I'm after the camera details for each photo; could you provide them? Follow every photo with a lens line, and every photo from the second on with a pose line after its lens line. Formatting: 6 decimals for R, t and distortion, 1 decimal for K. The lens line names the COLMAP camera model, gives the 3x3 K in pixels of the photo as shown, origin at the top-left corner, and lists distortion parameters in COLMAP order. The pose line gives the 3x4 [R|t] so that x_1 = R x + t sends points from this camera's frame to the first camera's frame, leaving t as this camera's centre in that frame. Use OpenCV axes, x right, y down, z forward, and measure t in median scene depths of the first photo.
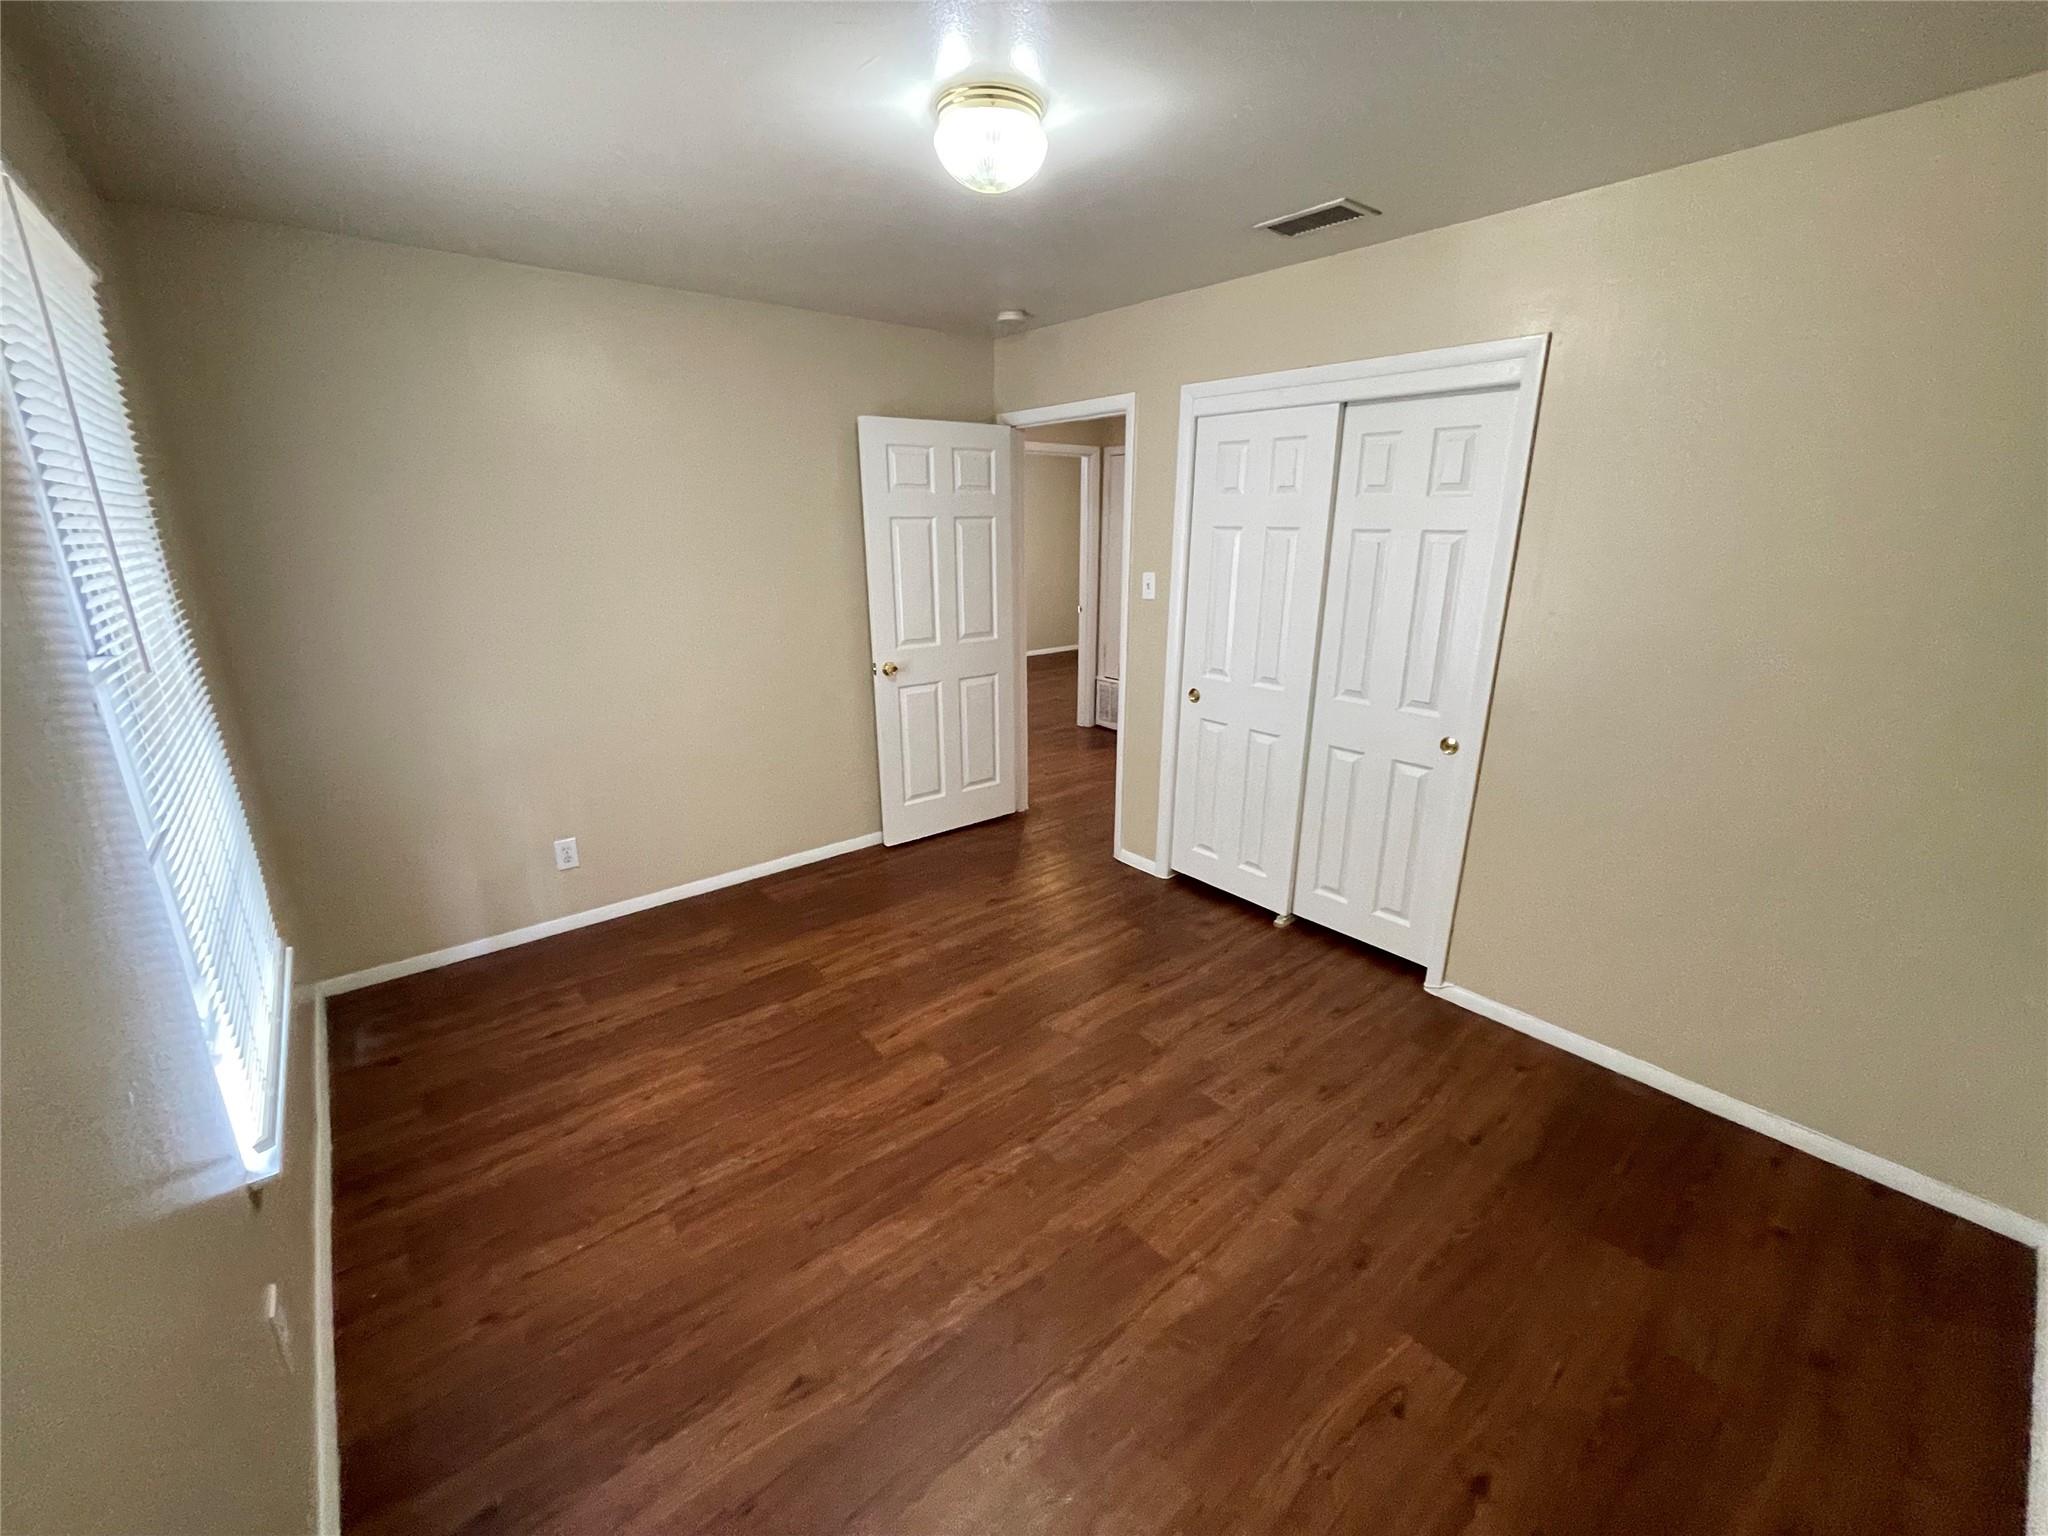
lens RADIAL K [[827.1, 0, 1019.2], [0, 827.1, 766.0], [0, 0, 1]] dist [-0.002640, 0.000798]
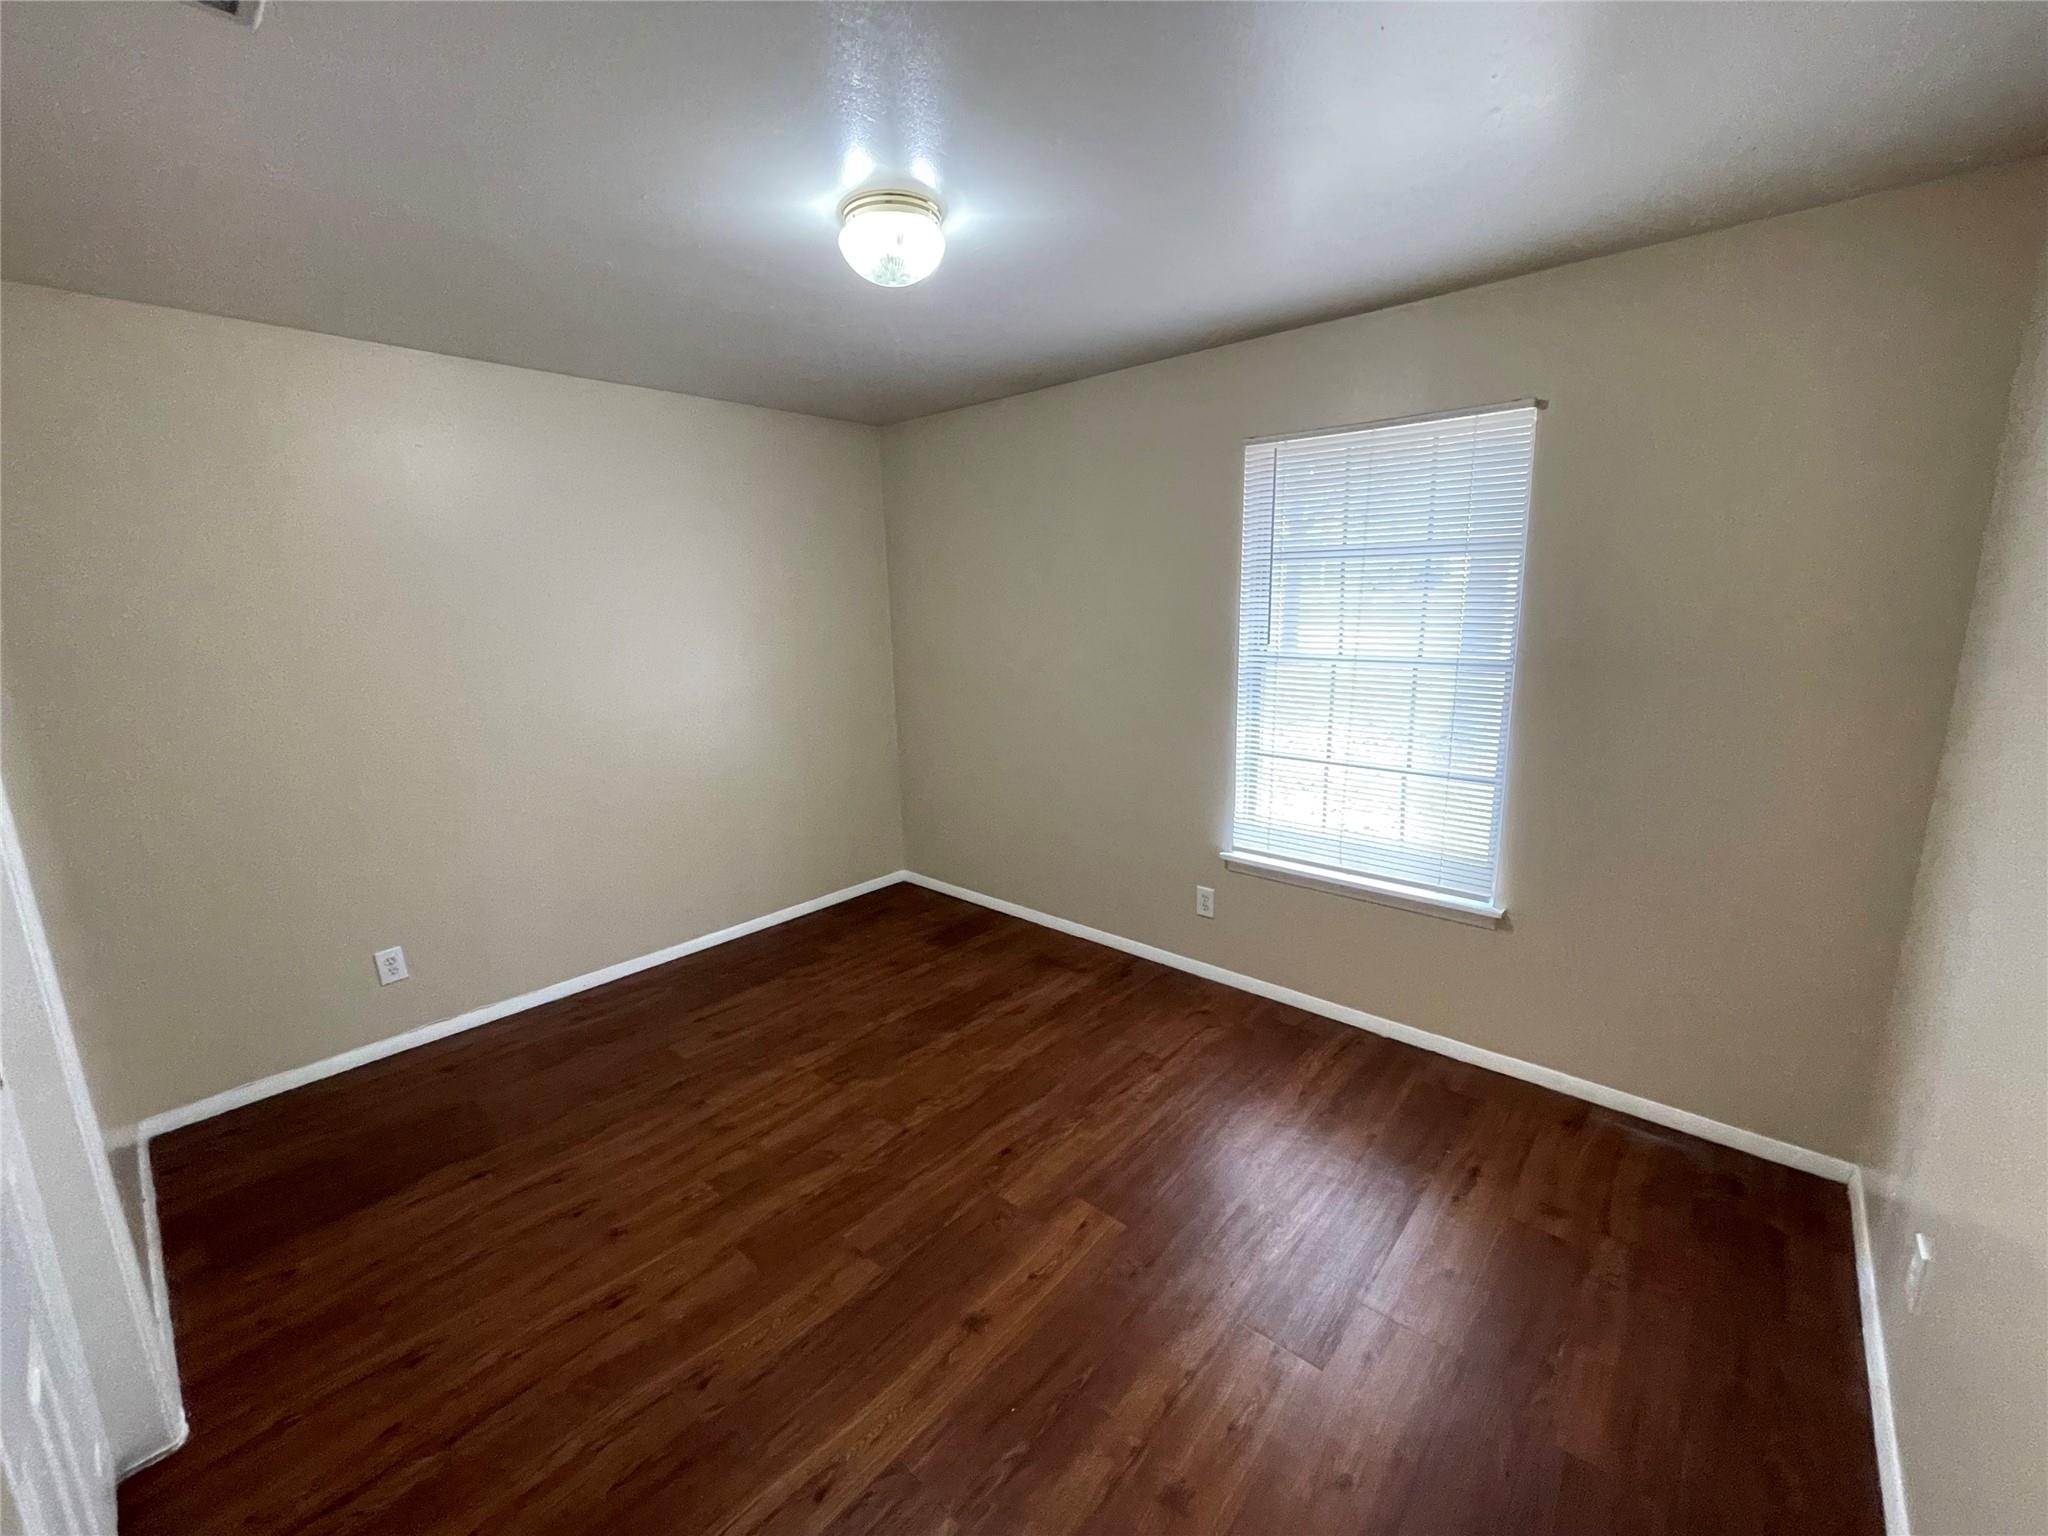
lens RADIAL K [[827.1, 0, 1018.4], [0, 827.1, 758.1], [0, 0, 1]] dist [-0.002640, 0.000798]
pose [[-0.987654, 0.053162, -0.147357, -0.000072], [-0.022635, 0.882356, 0.470038, -0.504519], [0.155010, 0.467570, -0.870259, 1.697078]]
